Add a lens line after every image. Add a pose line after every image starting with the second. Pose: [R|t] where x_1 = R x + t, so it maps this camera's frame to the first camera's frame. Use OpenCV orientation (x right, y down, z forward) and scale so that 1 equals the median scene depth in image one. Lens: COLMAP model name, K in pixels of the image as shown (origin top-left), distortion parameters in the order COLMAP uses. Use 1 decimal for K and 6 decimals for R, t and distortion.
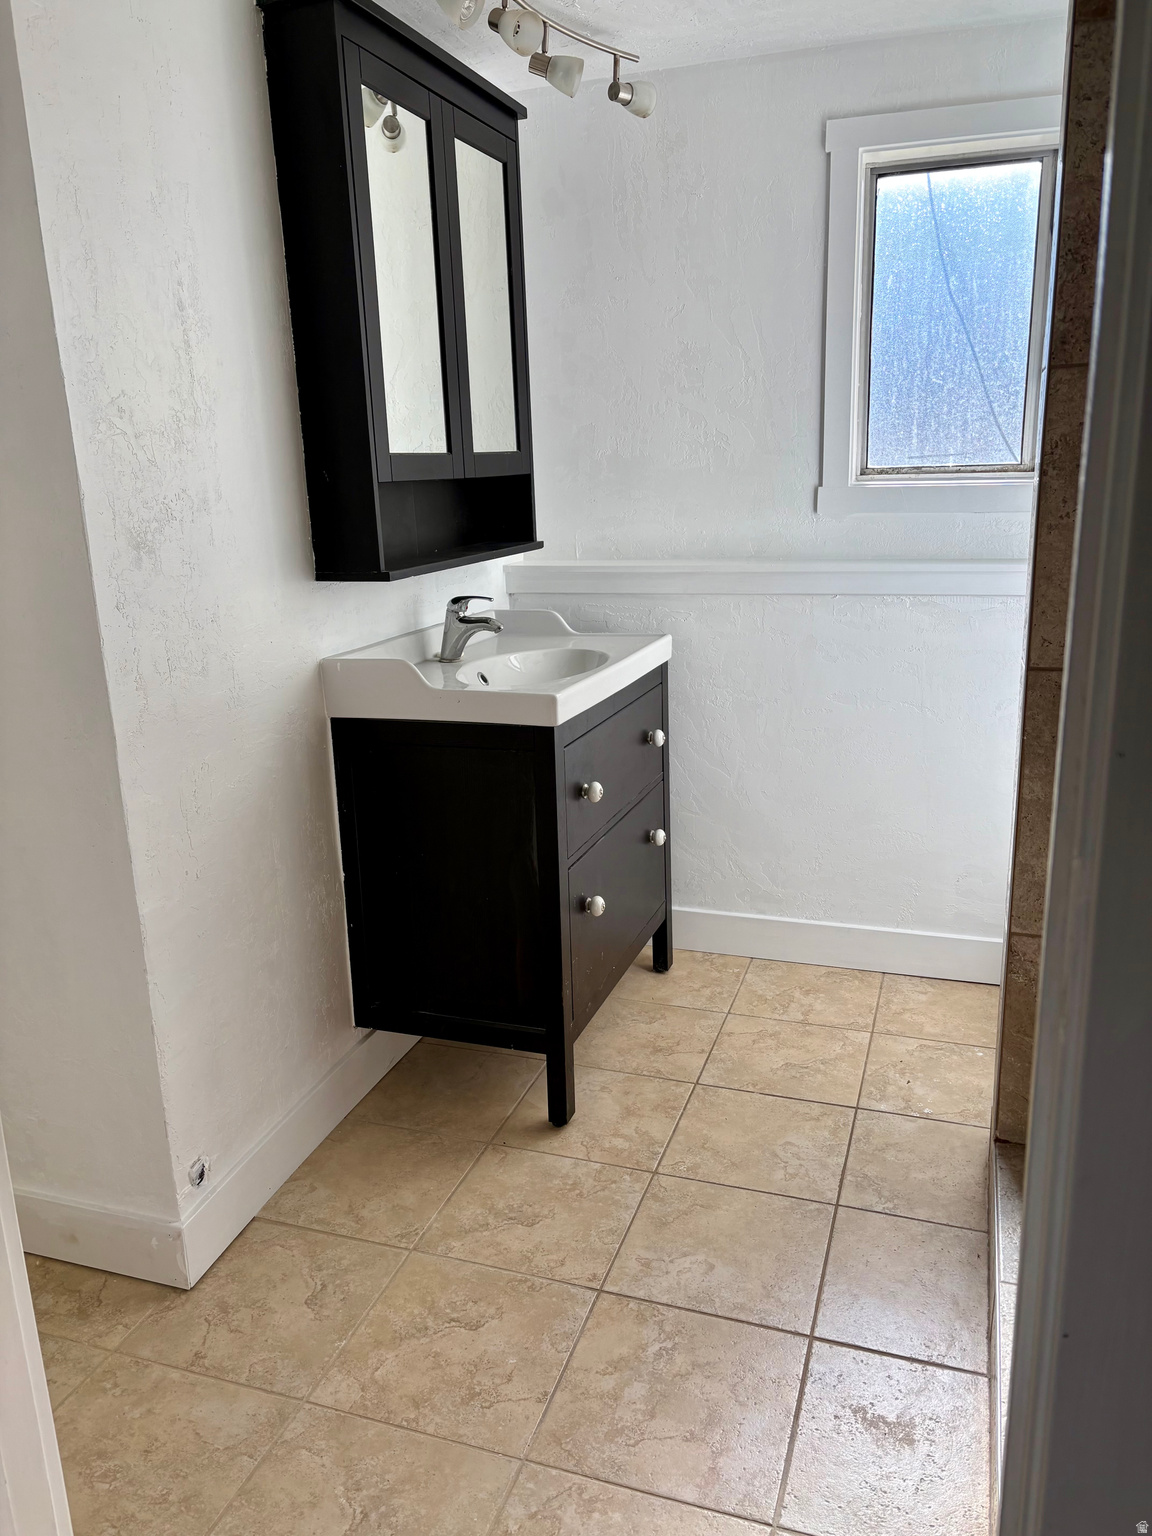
lens RADIAL K [[1150.8, 0, 576.0], [0, 1150.8, 768.0], [0, 0, 1]] dist [0.024193, -0.035950]
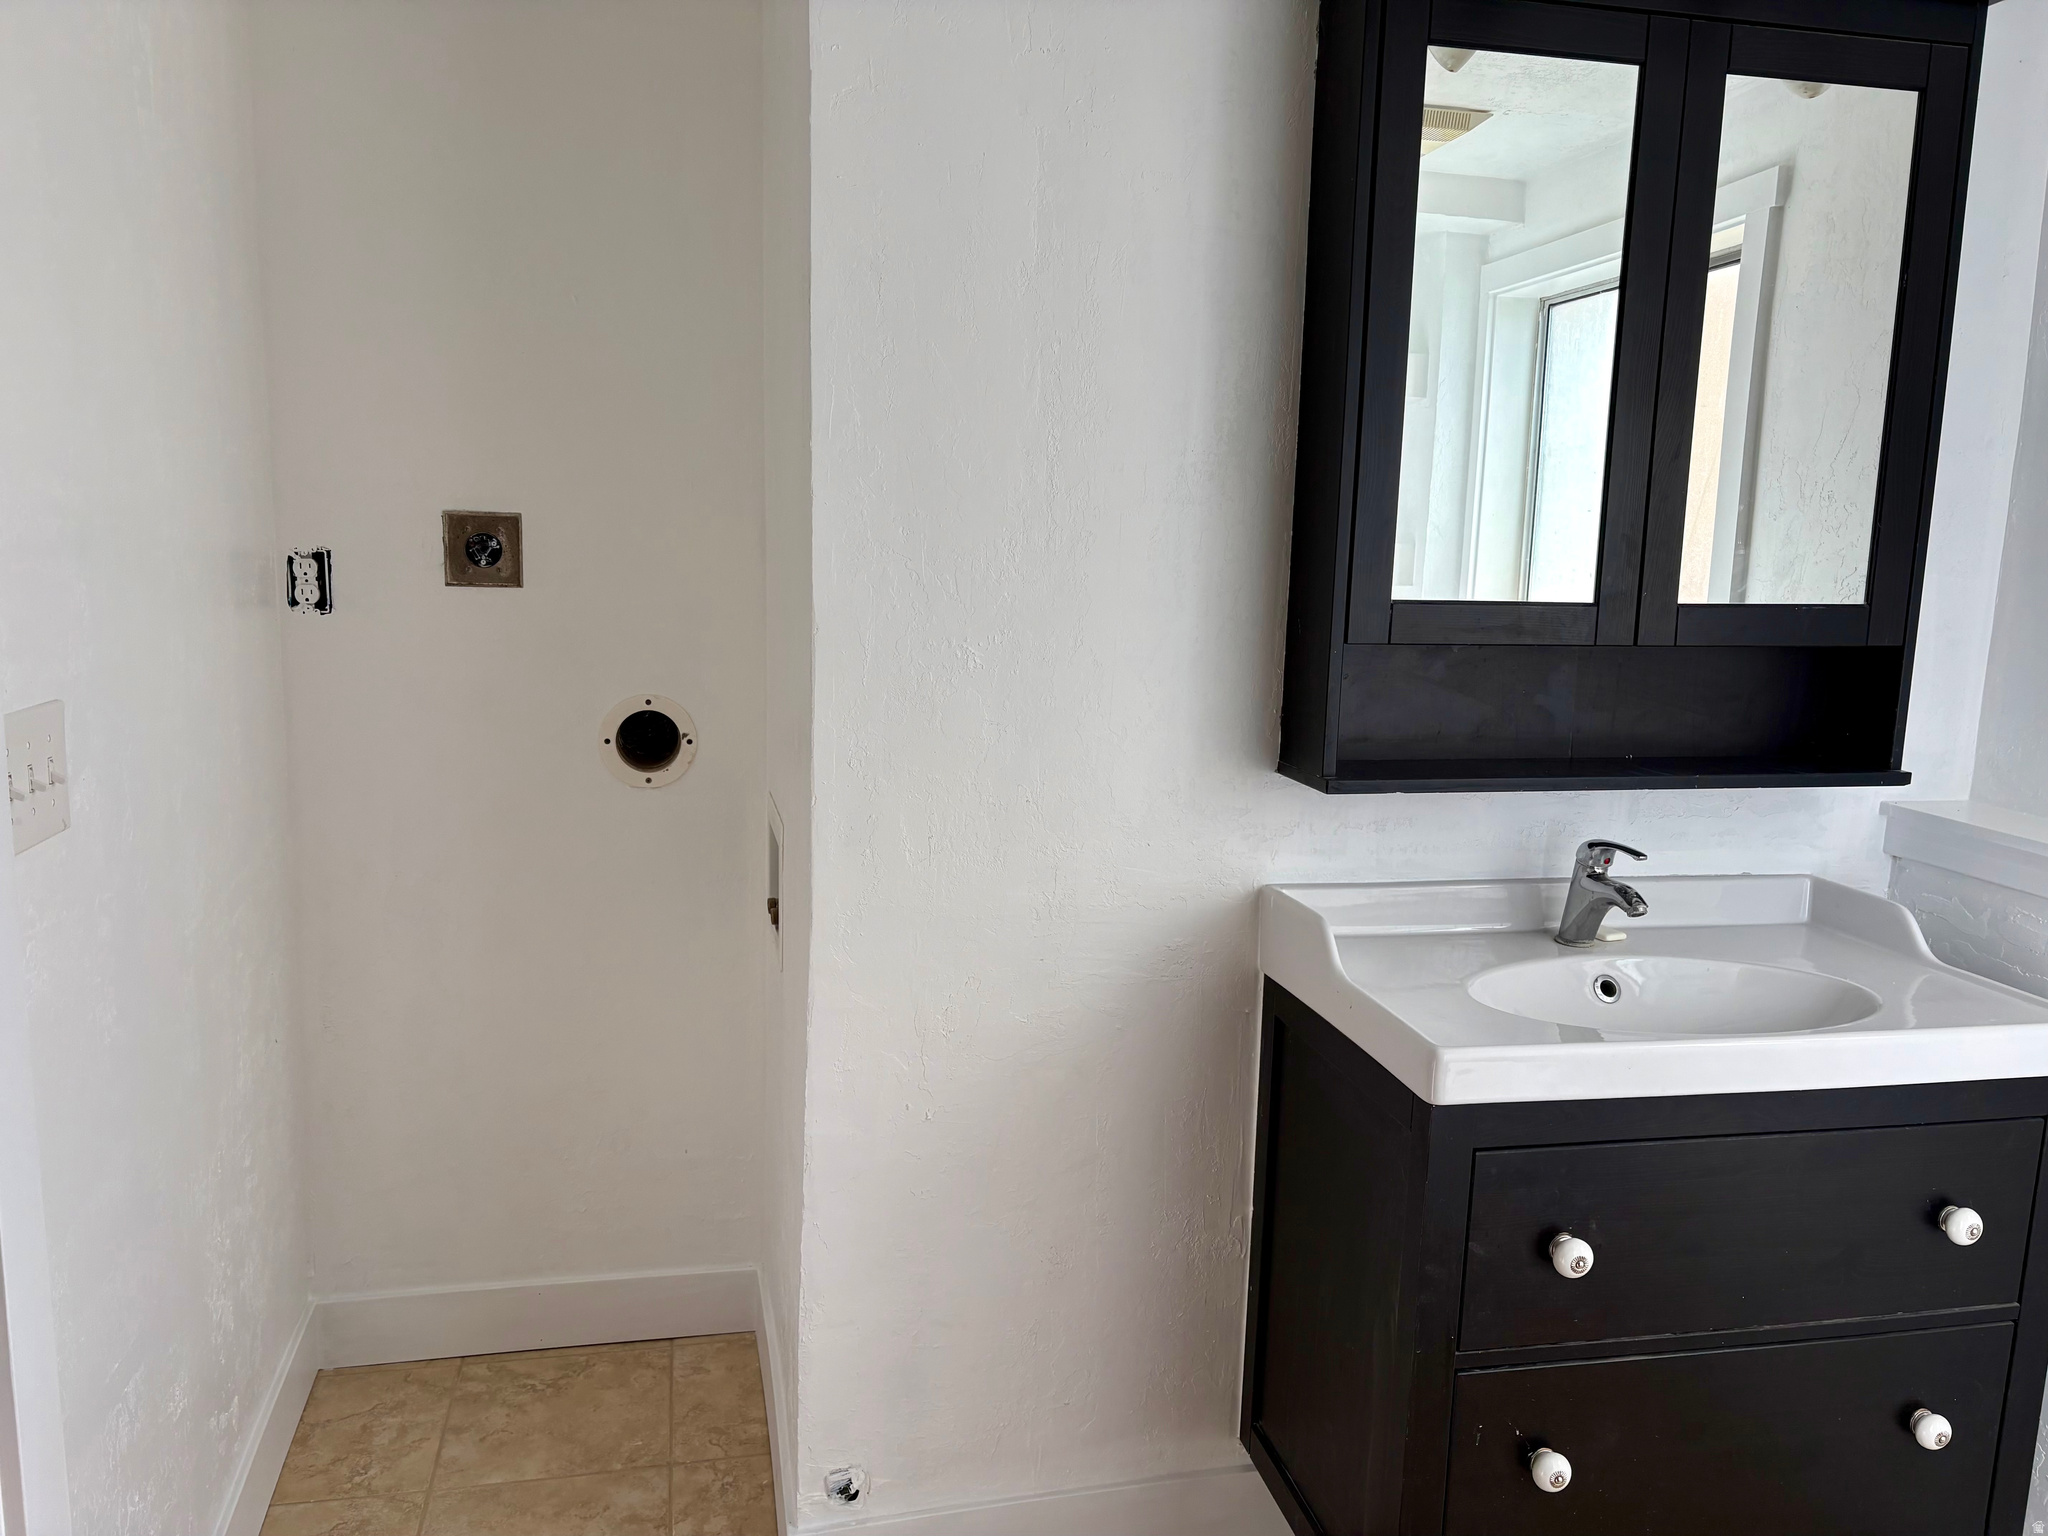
lens RADIAL K [[1534.4, 0, 1024.0], [0, 1534.4, 768.0], [0, 0, 1]] dist [0.024193, -0.035950]
pose [[0.532854, 0.178732, -0.827116, 0.385785], [-0.258188, 0.965171, 0.042232, -0.144119], [0.805857, 0.191048, 0.560442, 0.328721]]
